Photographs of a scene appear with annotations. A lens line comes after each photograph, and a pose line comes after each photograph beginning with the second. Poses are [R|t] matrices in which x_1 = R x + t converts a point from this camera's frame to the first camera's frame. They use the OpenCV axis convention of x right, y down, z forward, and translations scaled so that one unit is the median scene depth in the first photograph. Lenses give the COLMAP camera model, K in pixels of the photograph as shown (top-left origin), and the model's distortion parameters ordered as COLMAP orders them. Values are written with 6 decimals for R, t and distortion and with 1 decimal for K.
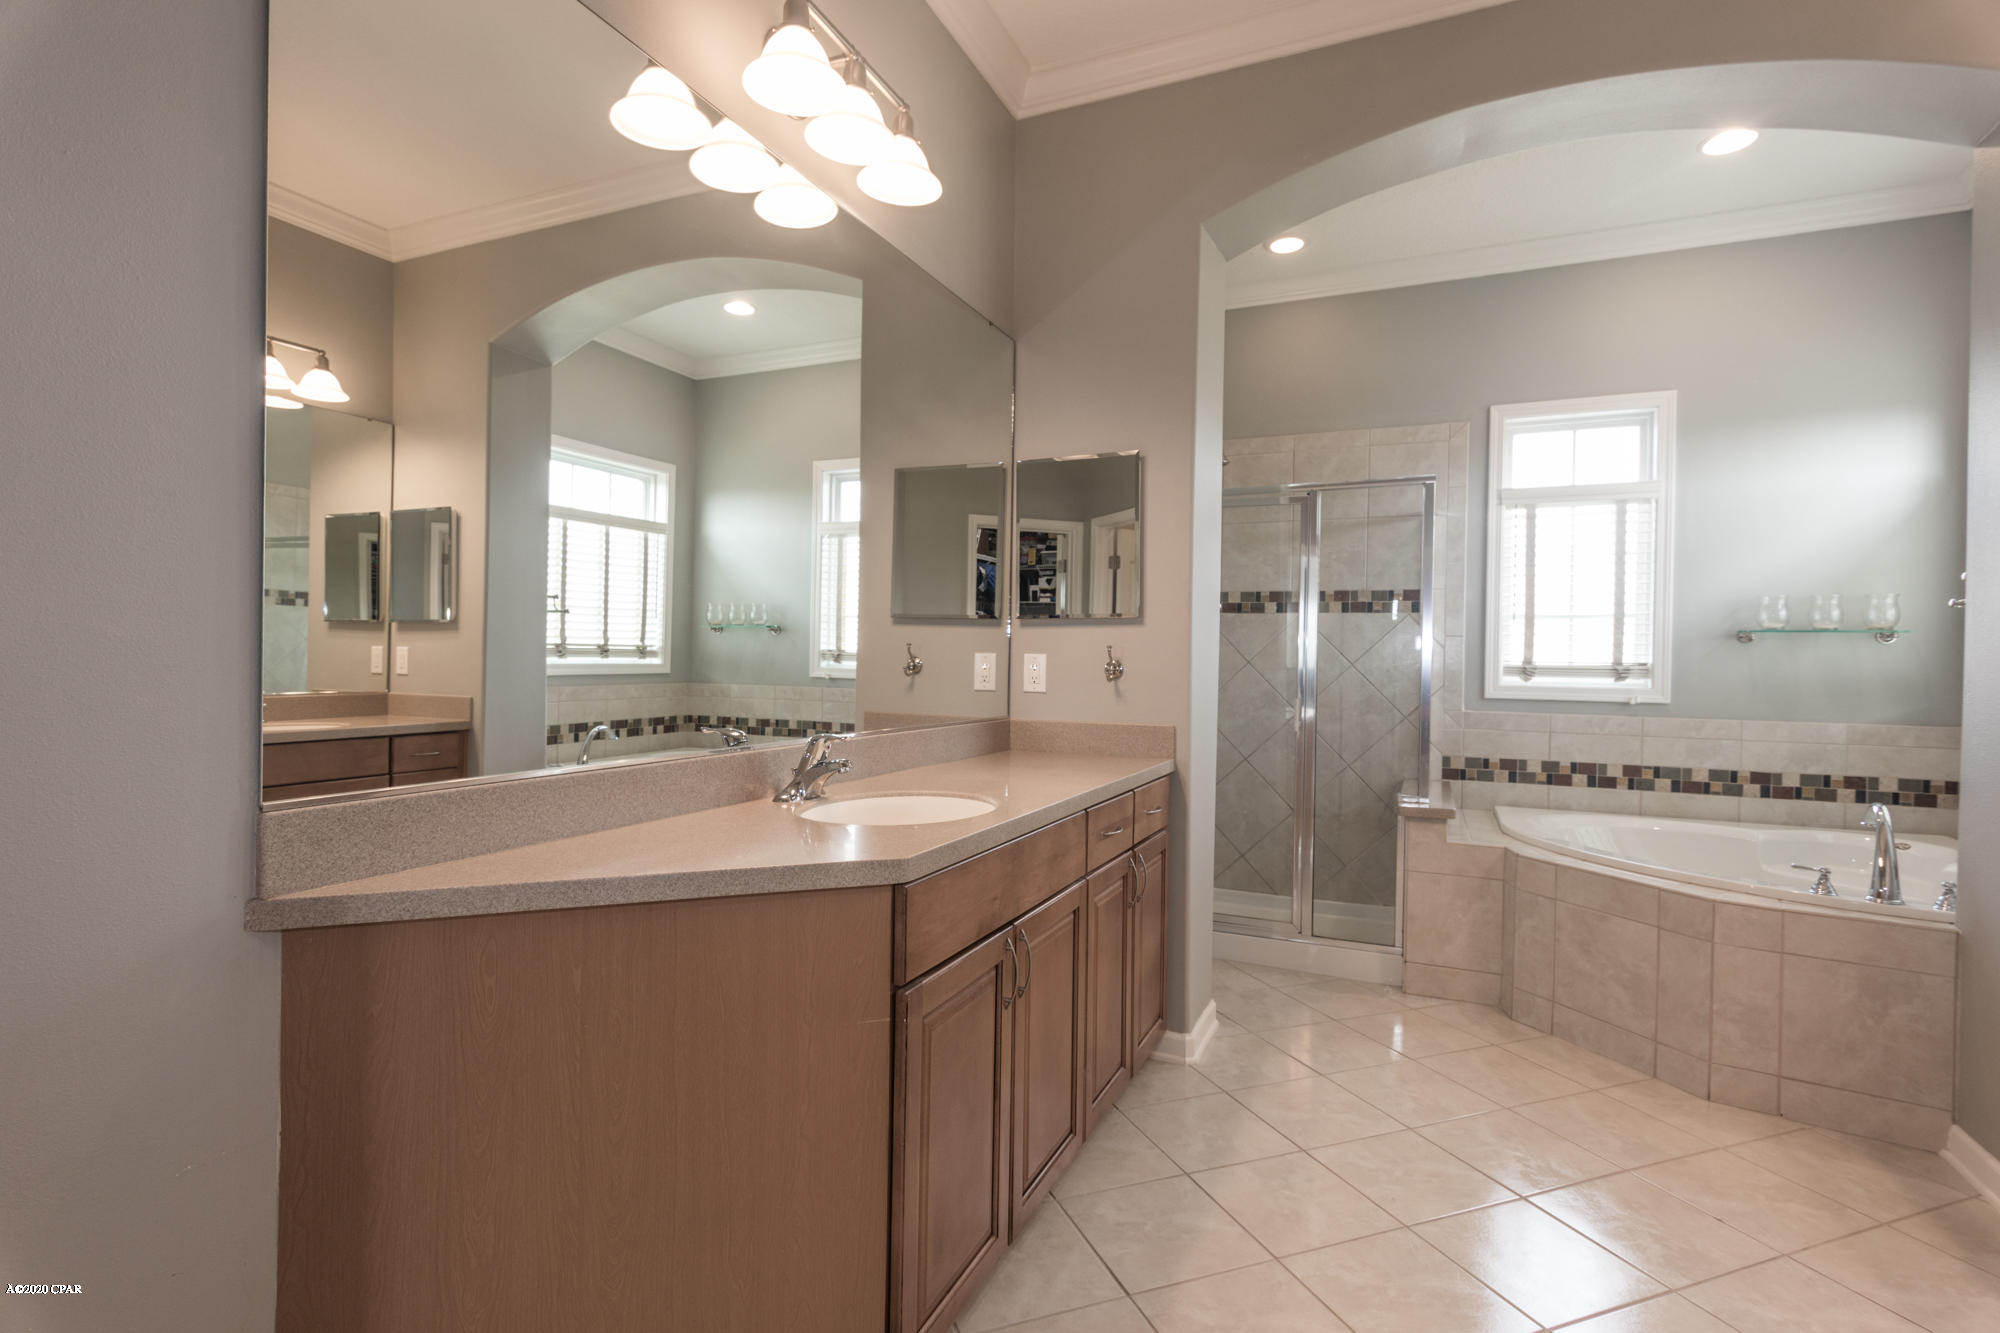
lens RADIAL K [[960.6, 0, 994.8], [0, 960.6, 665.8], [0, 0, 1]] dist [0.002841, -0.000516]
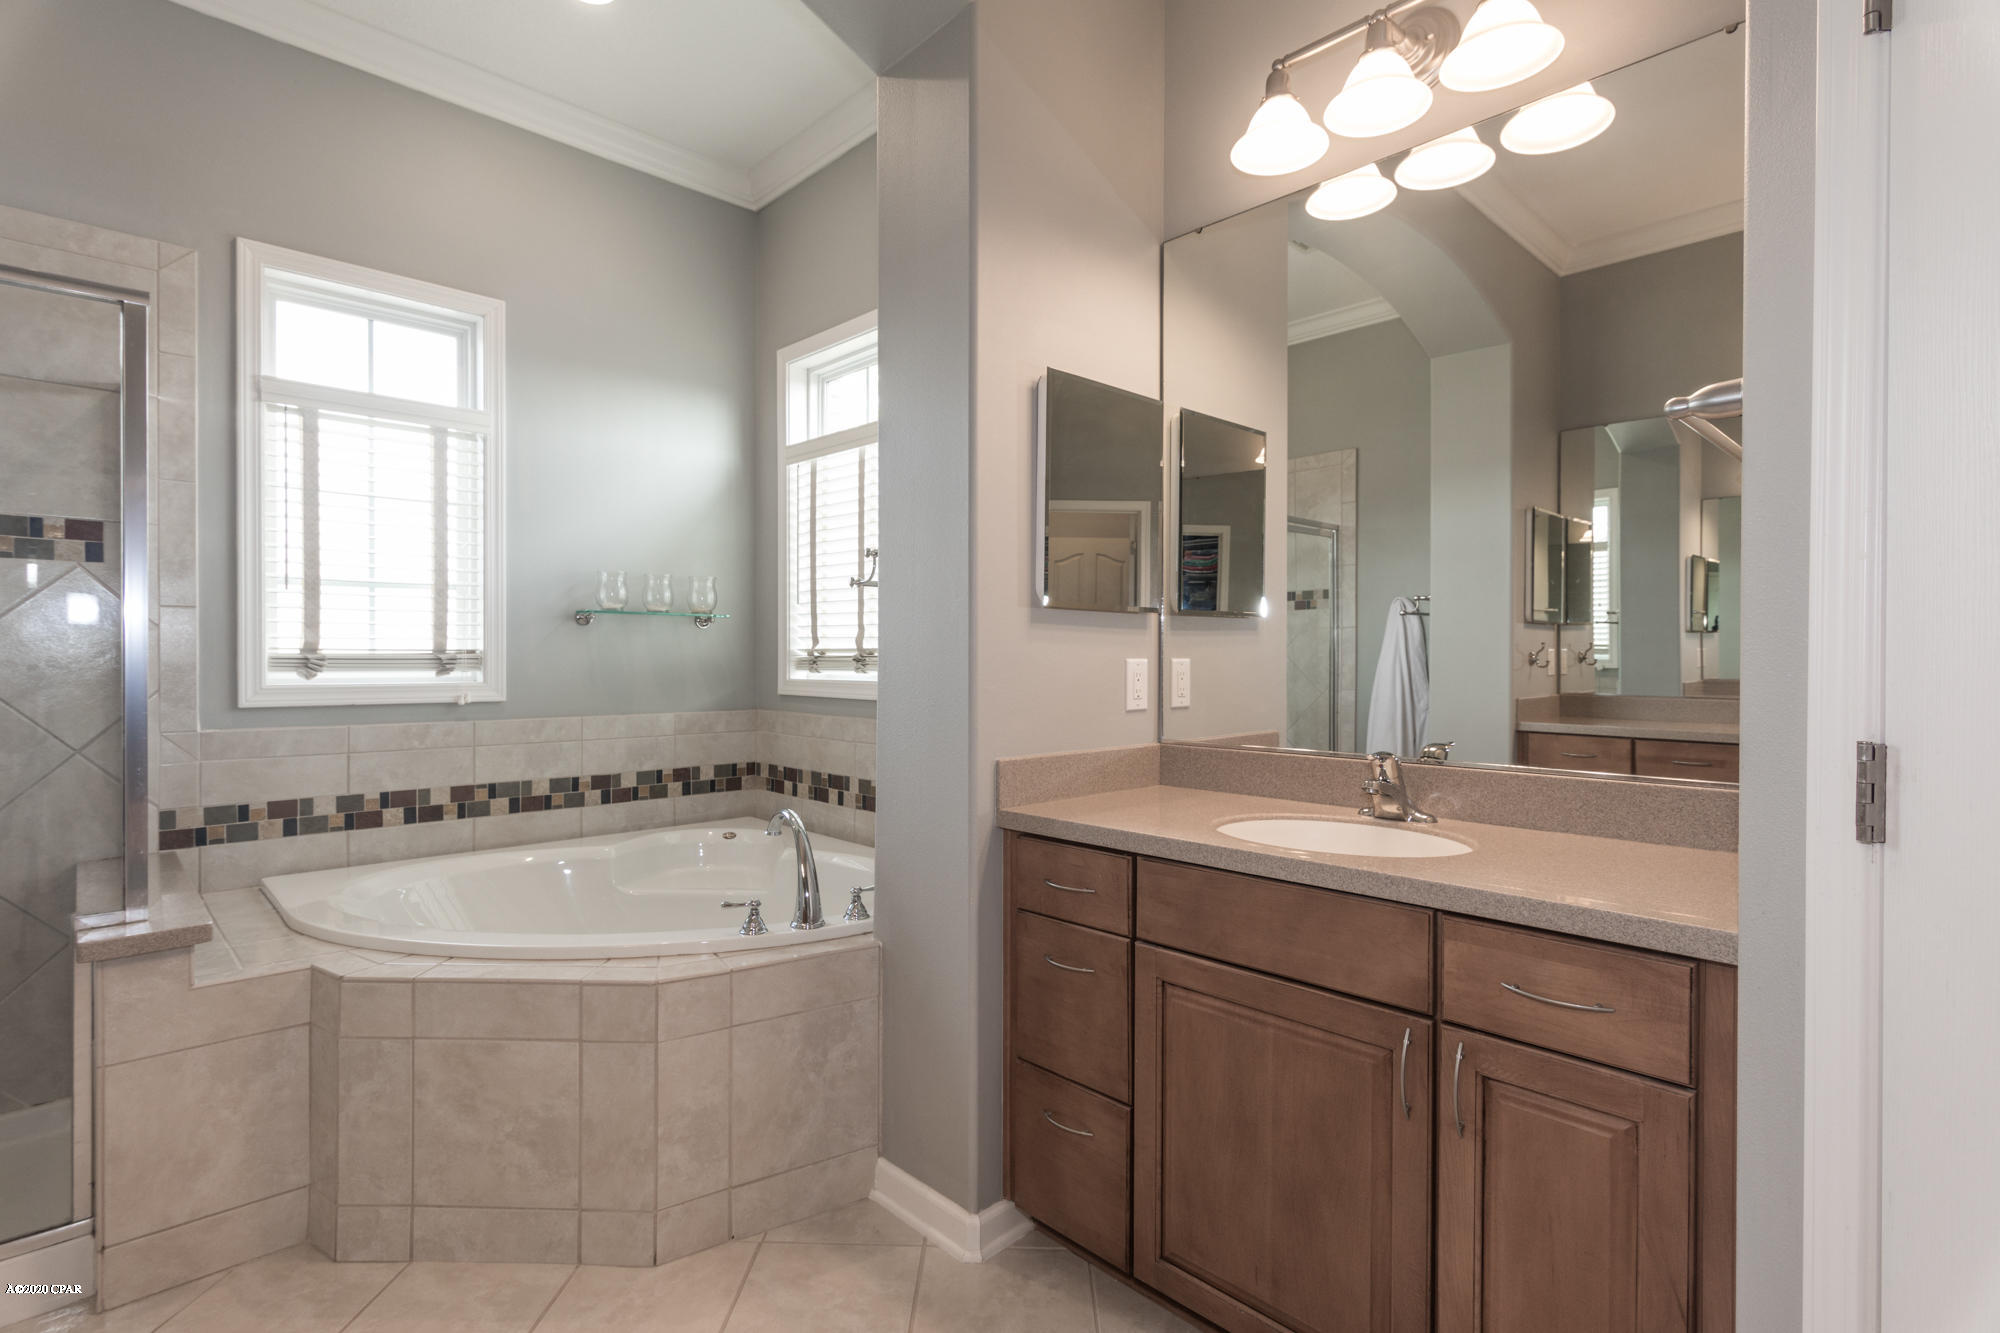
lens RADIAL K [[960.6, 0, 994.8], [0, 960.6, 665.8], [0, 0, 1]] dist [0.002841, -0.000516]
pose [[0.376879, -0.021552, 0.926012, 0.129555], [0.010093, 0.999765, 0.019161, -0.000716], [-0.926208, 0.002125, 0.377008, 0.341112]]
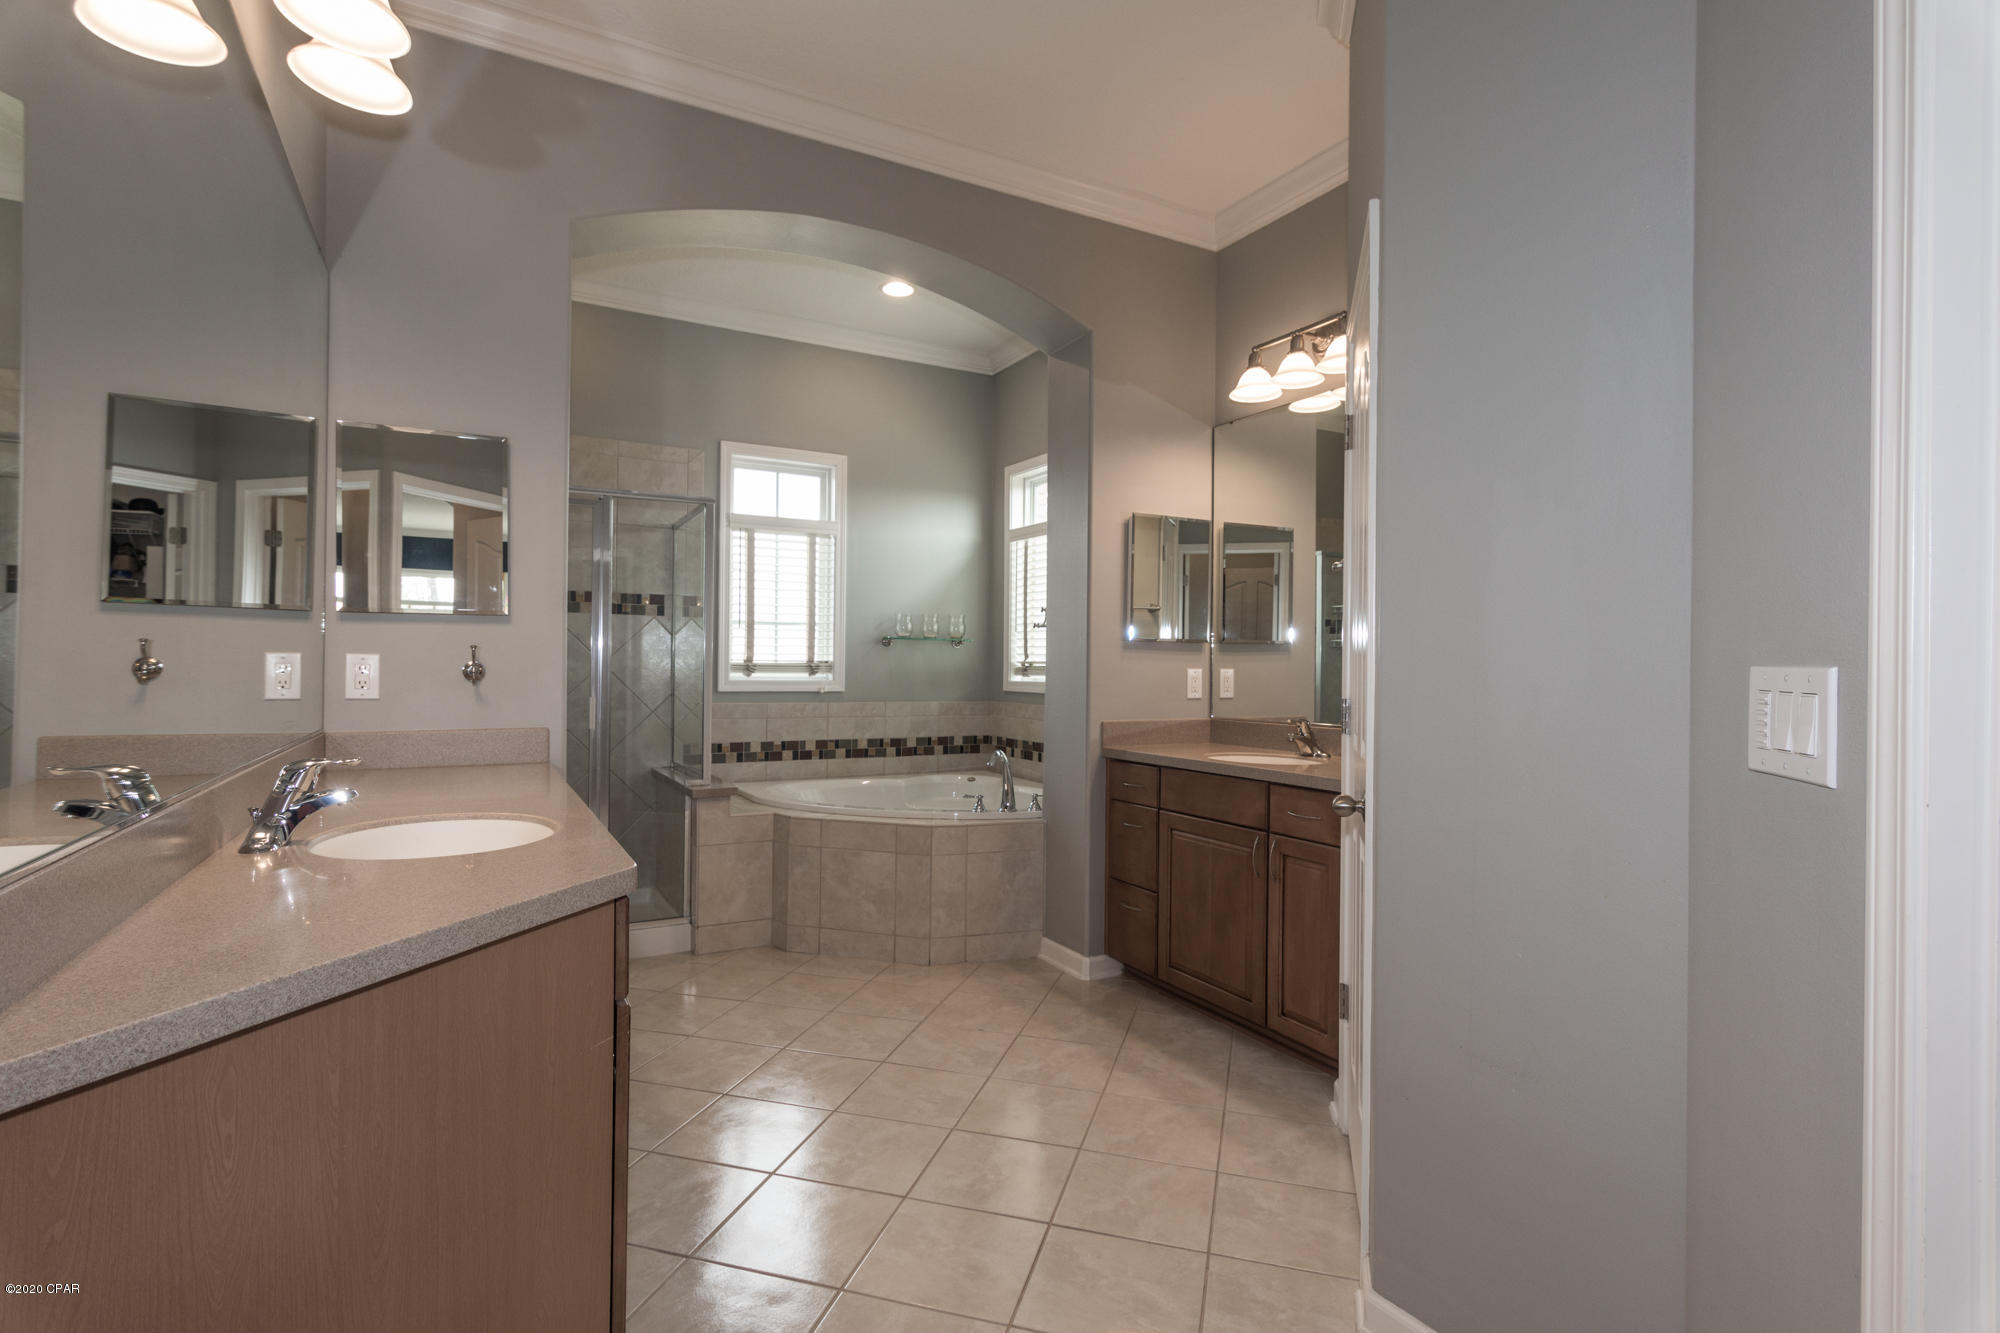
lens RADIAL K [[960.6, 0, 994.8], [0, 960.6, 665.8], [0, 0, 1]] dist [0.002841, -0.000516]
pose [[0.601093, -0.007875, 0.799141, -0.235101], [0.004731, 0.999969, 0.006296, -0.003656], [-0.799165, -0.000003, 0.601111, 0.039389]]
